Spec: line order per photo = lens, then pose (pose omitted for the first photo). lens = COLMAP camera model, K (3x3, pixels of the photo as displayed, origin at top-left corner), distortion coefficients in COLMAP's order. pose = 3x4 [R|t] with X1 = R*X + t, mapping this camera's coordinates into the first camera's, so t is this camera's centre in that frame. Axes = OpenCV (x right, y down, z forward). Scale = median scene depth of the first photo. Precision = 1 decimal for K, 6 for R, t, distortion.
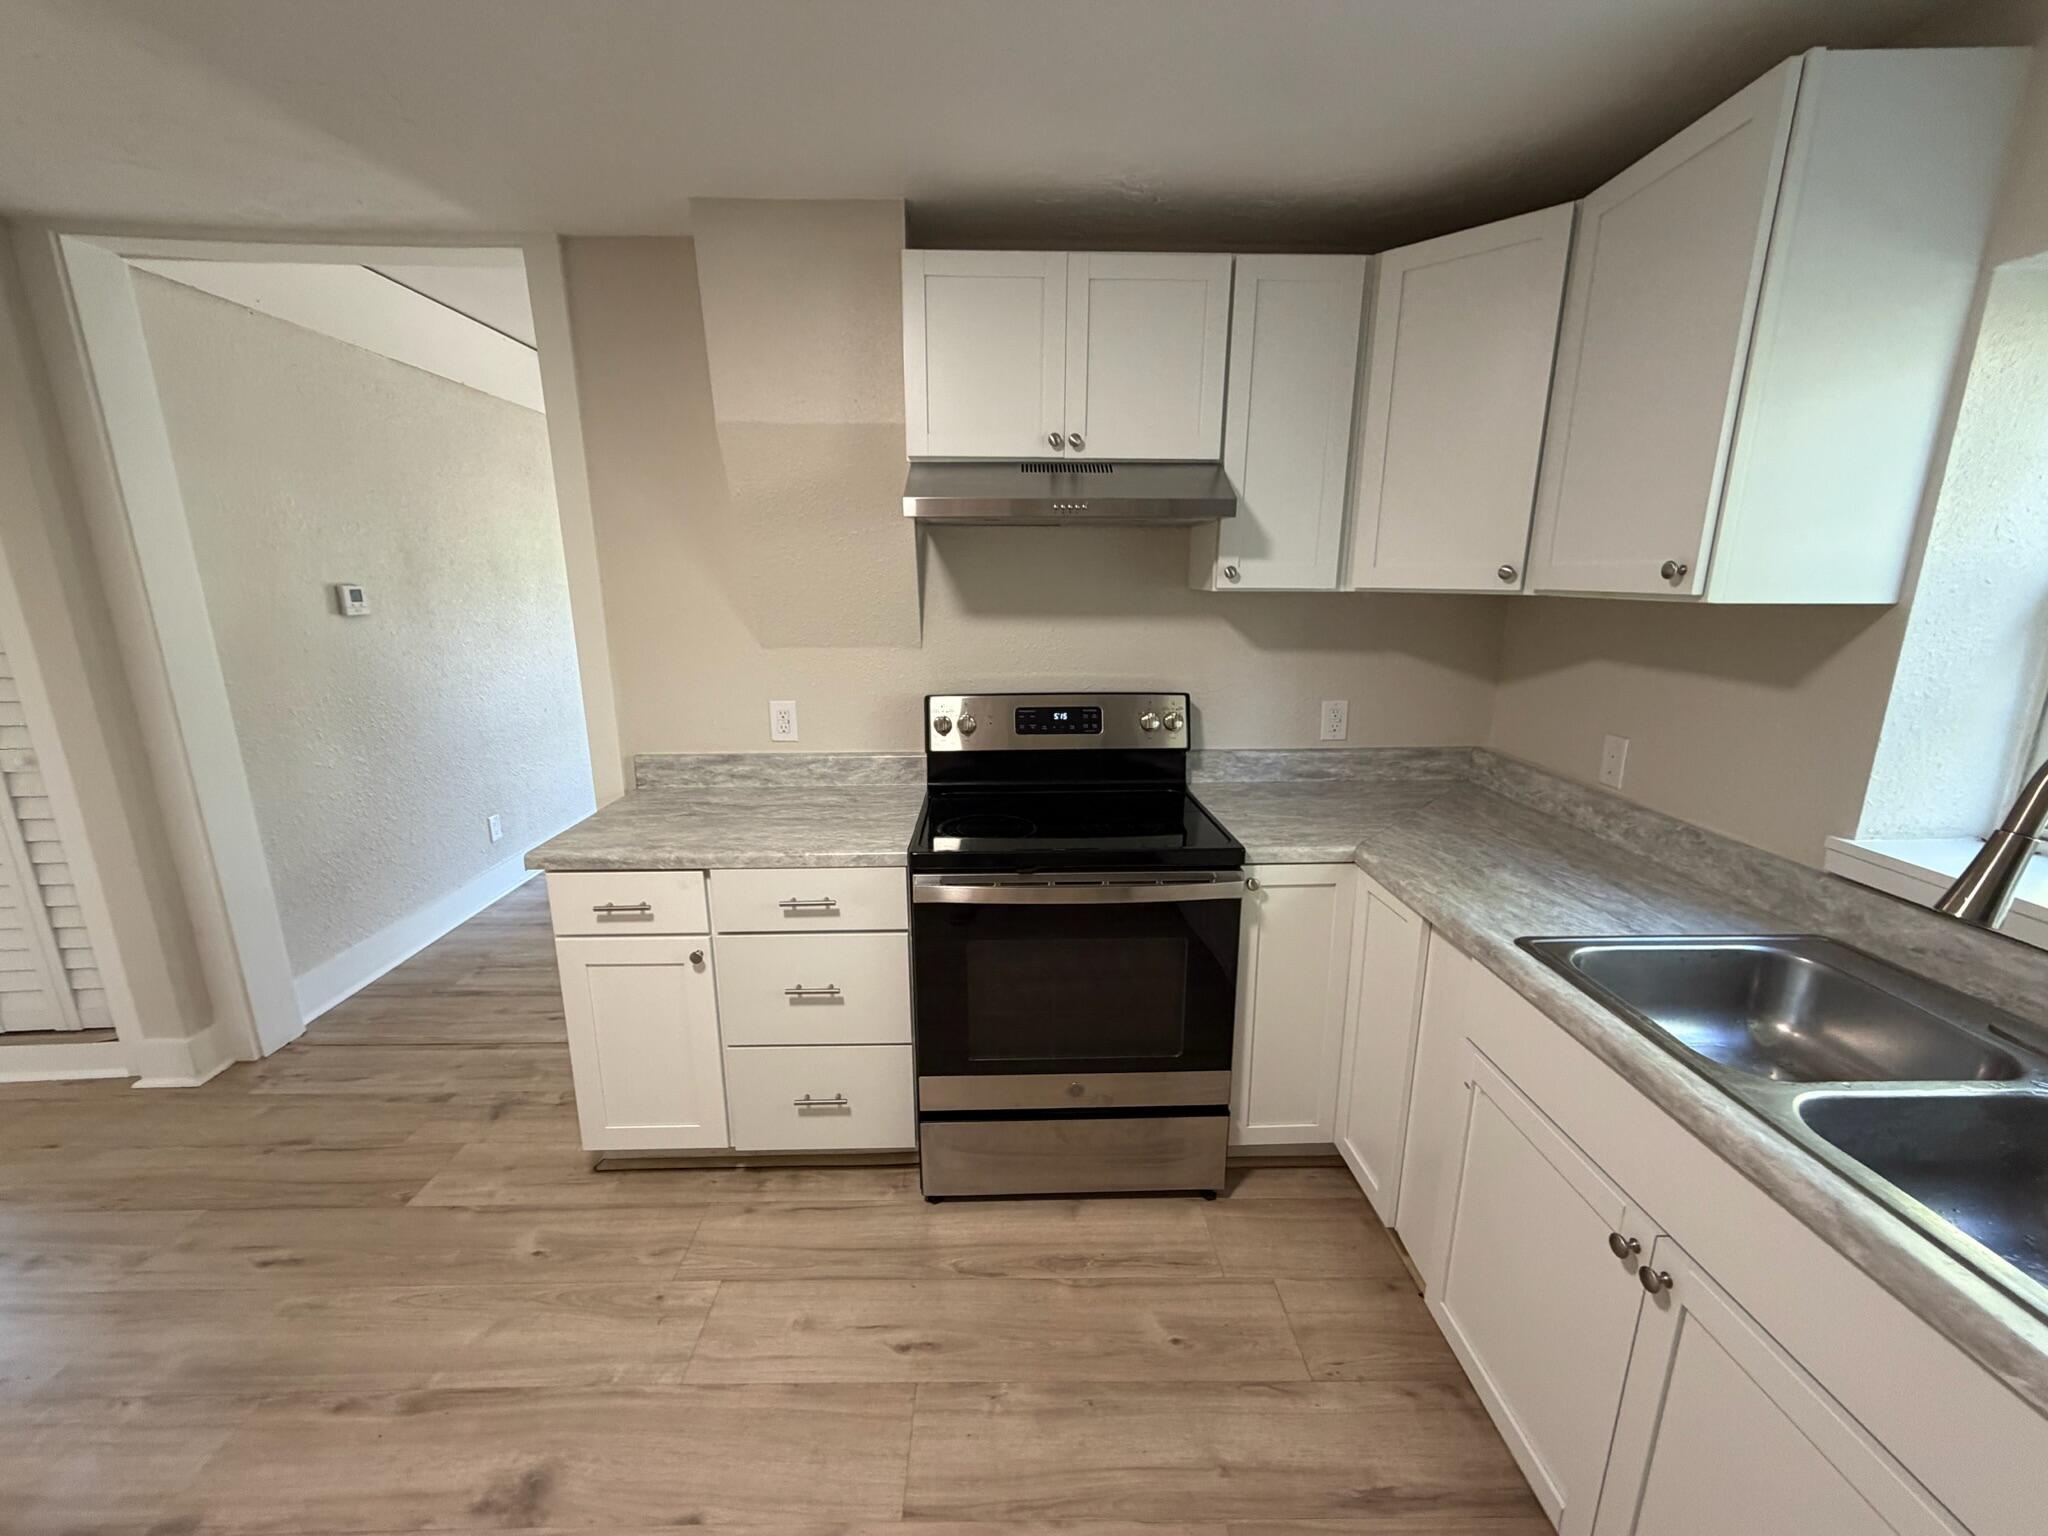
lens RADIAL K [[816.9, 0, 1018.6], [0, 816.9, 767.1], [0, 0, 1]] dist [-0.000149, 0.000025]
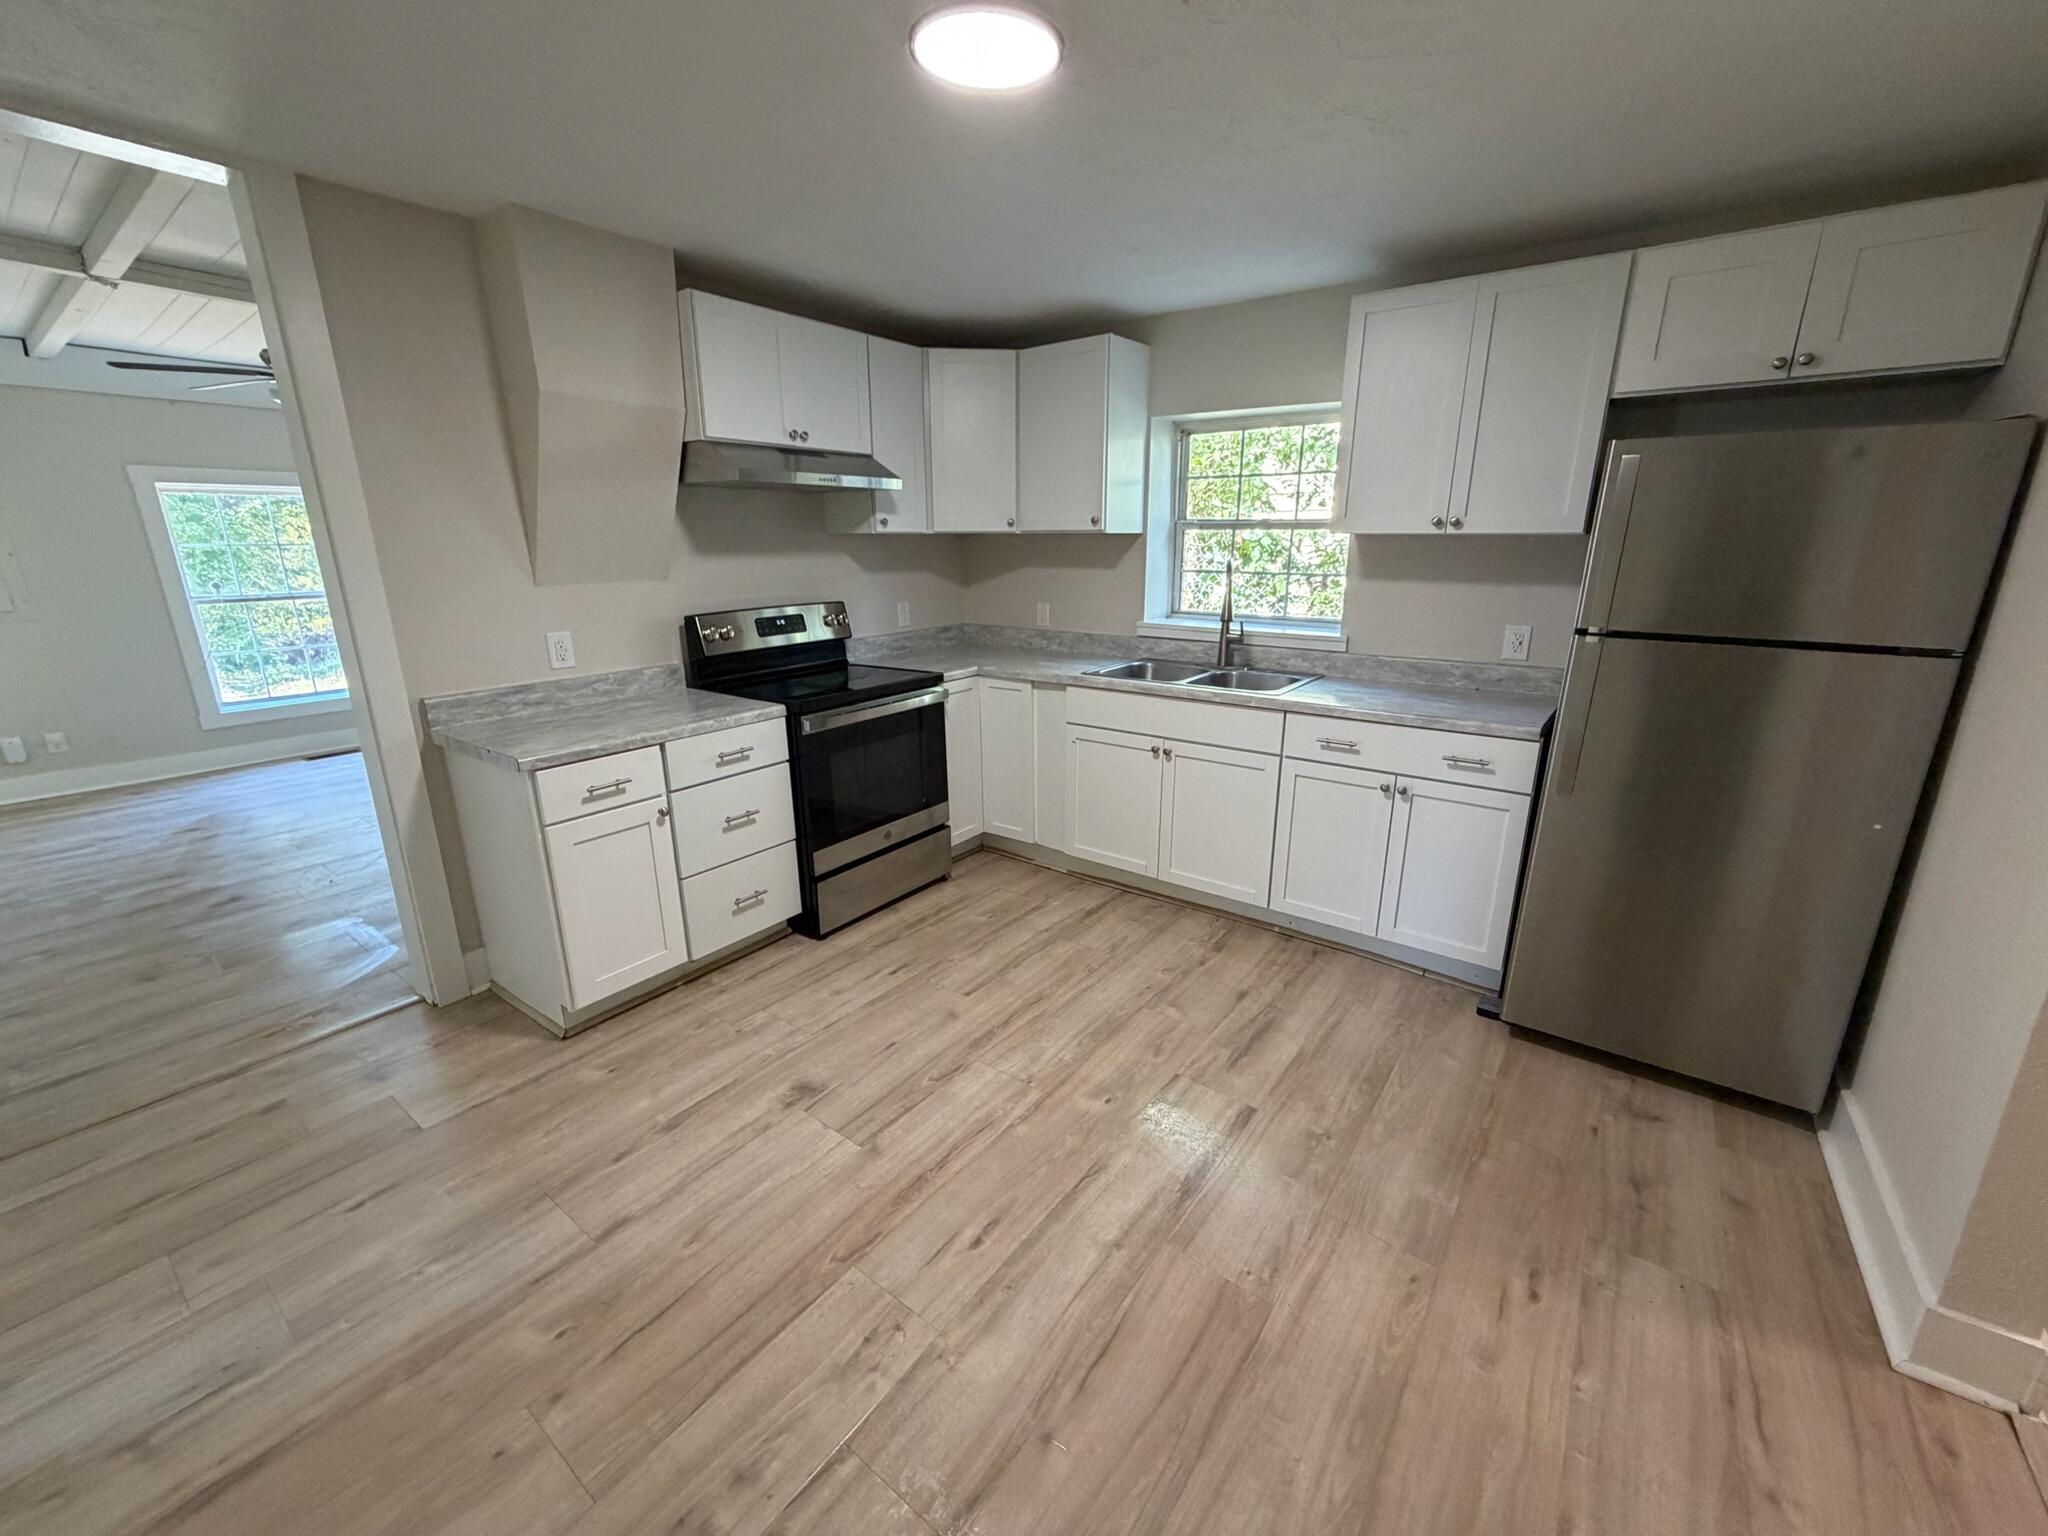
lens RADIAL K [[816.9, 0, 1018.6], [0, 816.9, 767.1], [0, 0, 1]] dist [-0.000149, 0.000025]
pose [[0.619809, -0.217176, 0.754103, -0.995452], [0.185497, 0.974257, 0.128116, 0.096318], [-0.762514, 0.060476, 0.644139, -0.287847]]
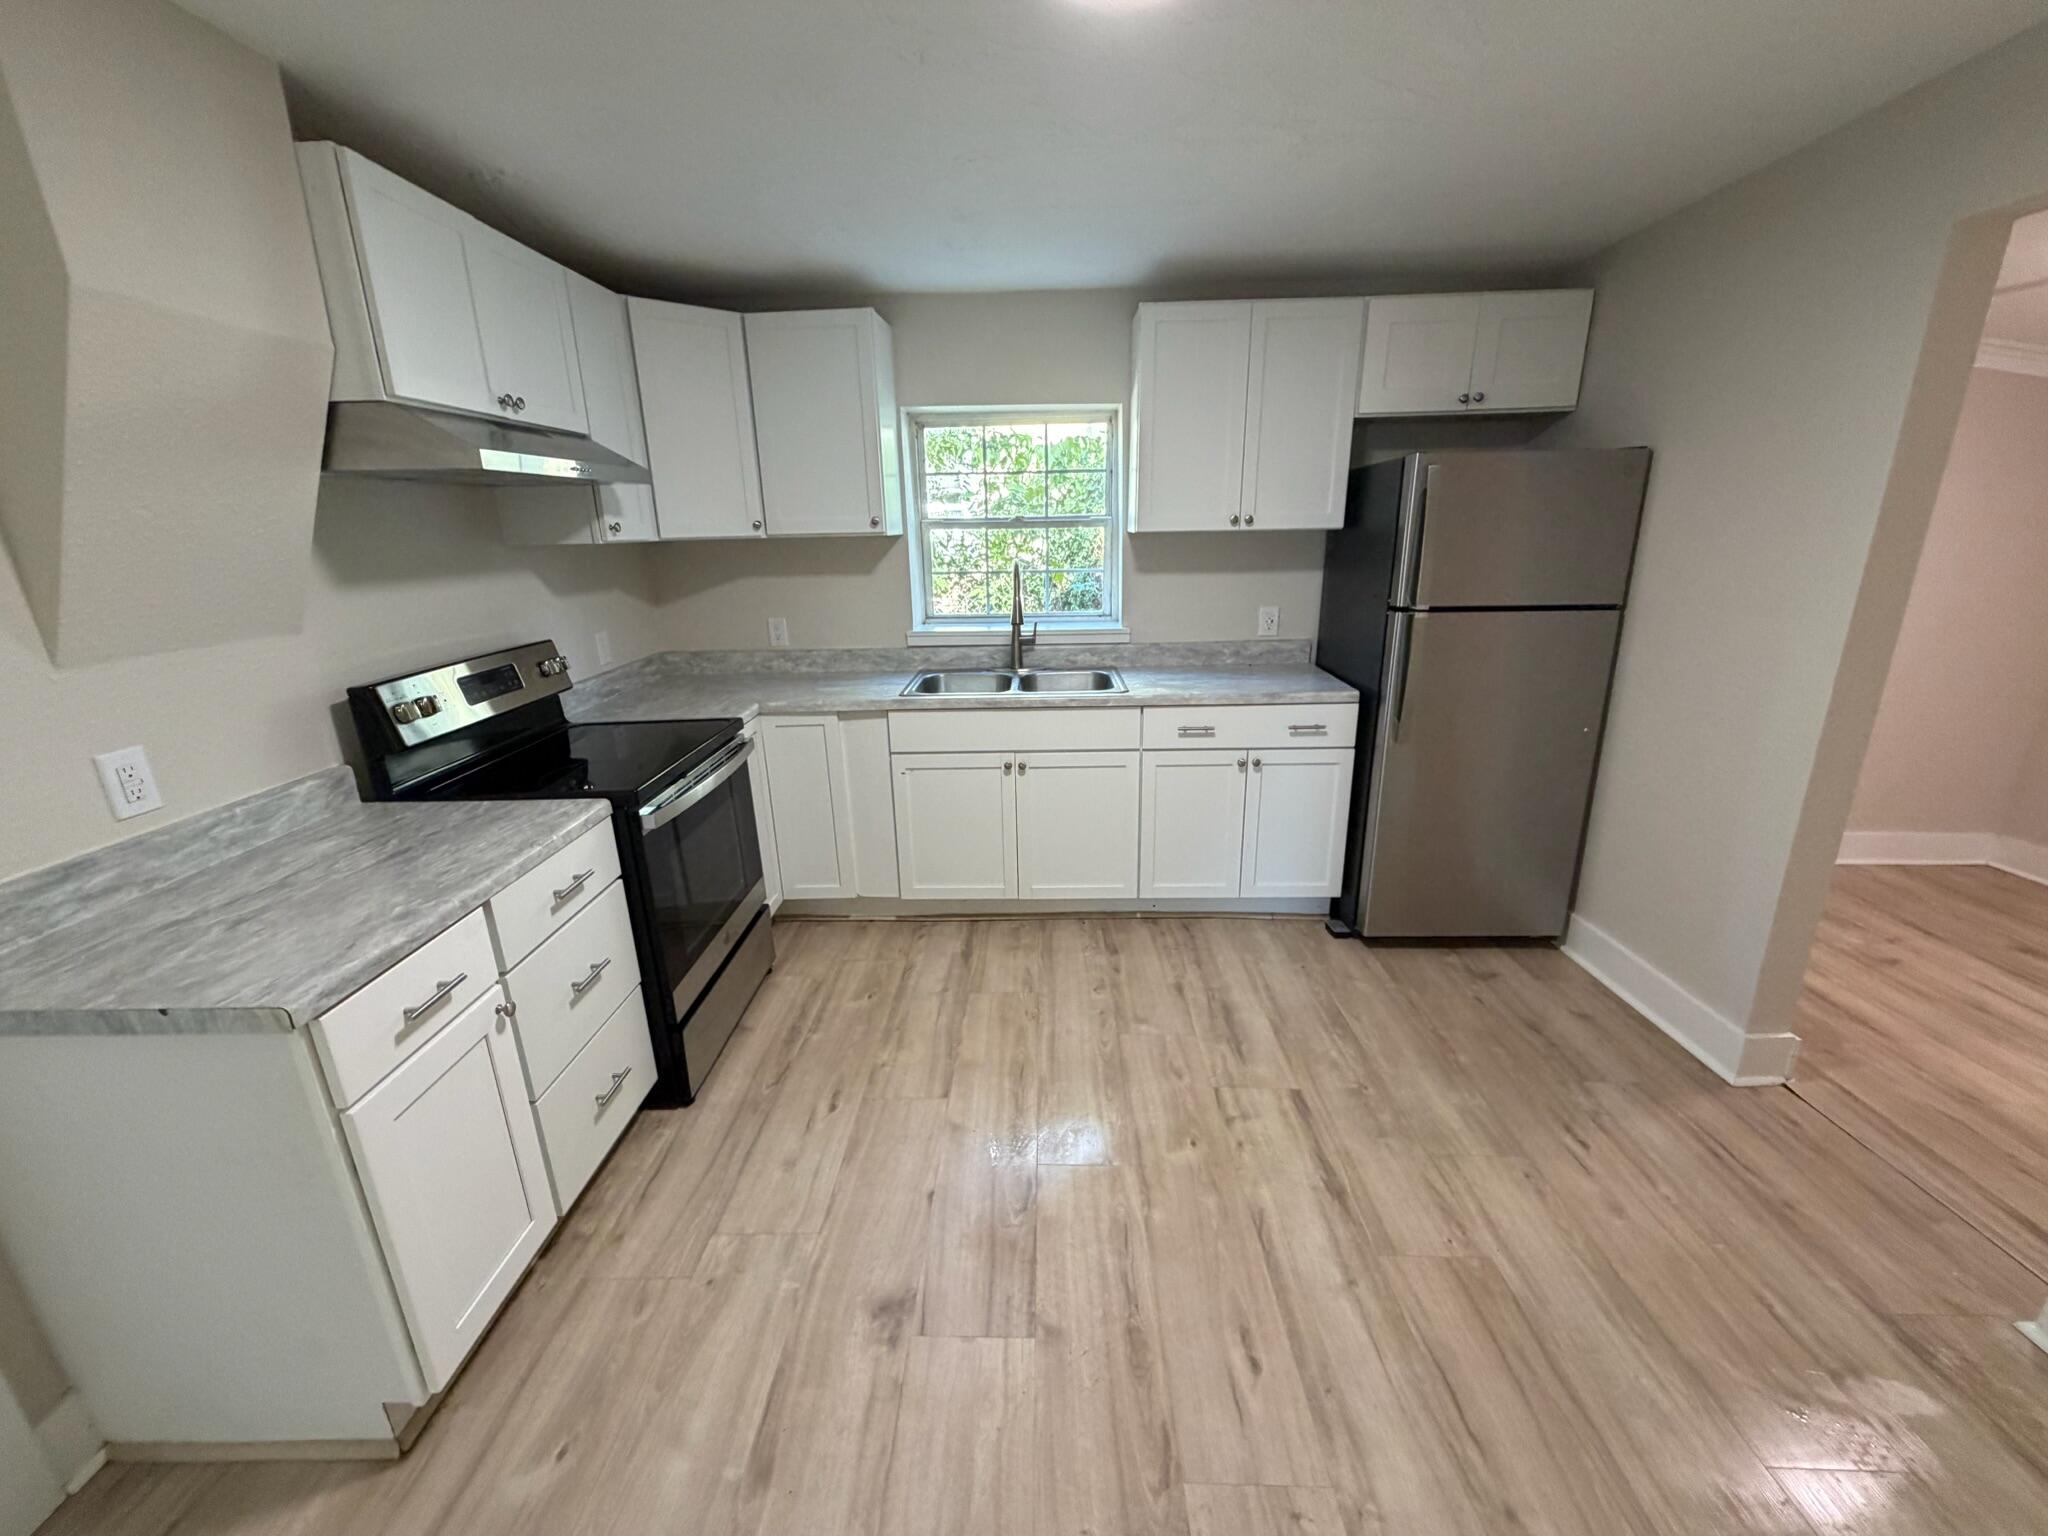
lens RADIAL K [[816.9, 0, 1018.6], [0, 816.9, 767.1], [0, 0, 1]] dist [-0.000149, 0.000025]
pose [[0.051379, -0.289604, 0.955767, -1.049107], [0.251309, 0.929983, 0.268281, -0.080068], [-0.966542, 0.226409, 0.120562, 0.347785]]
